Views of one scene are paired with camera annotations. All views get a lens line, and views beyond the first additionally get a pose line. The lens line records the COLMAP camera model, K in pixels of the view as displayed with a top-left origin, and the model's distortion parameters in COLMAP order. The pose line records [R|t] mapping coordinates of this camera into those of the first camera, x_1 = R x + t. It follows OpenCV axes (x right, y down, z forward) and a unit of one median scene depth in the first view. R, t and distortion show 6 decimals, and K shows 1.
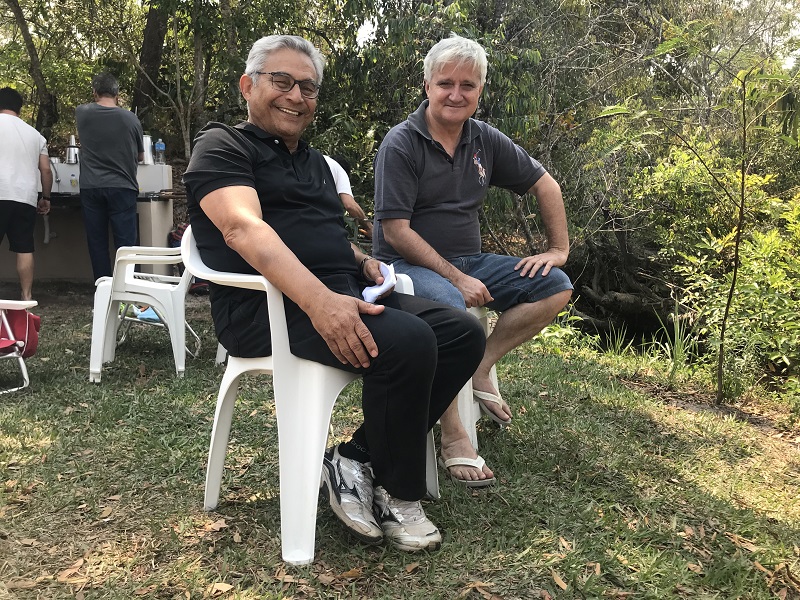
lens RADIAL K [[652.5, 0, 396.3], [0, 652.5, 299.1], [0, 0, 1]] dist [0.002190, 0.005838]
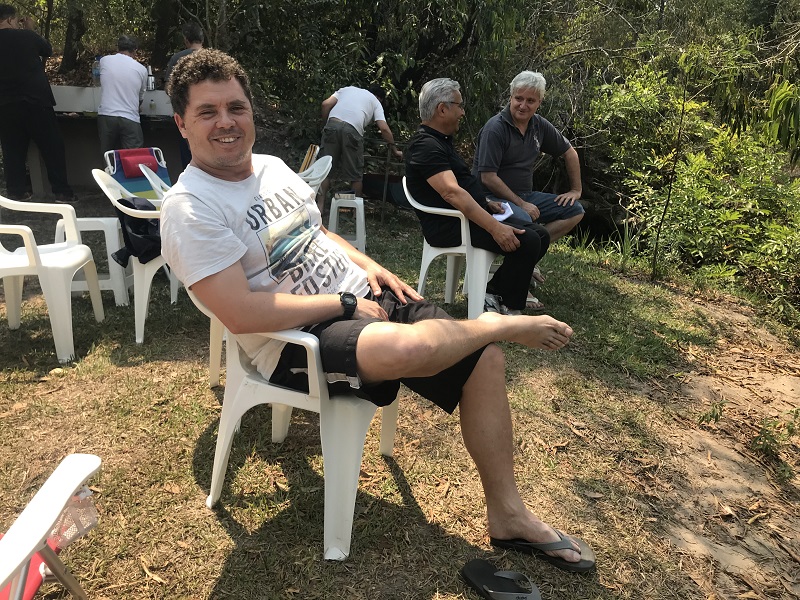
lens RADIAL K [[652.5, 0, 396.3], [0, 652.5, 299.1], [0, 0, 1]] dist [0.002190, 0.005838]
pose [[0.996402, -0.001606, 0.084734, -0.138001], [-0.011624, 0.987783, 0.155403, -0.017370], [-0.083948, -0.155828, 0.984210, -0.272027]]
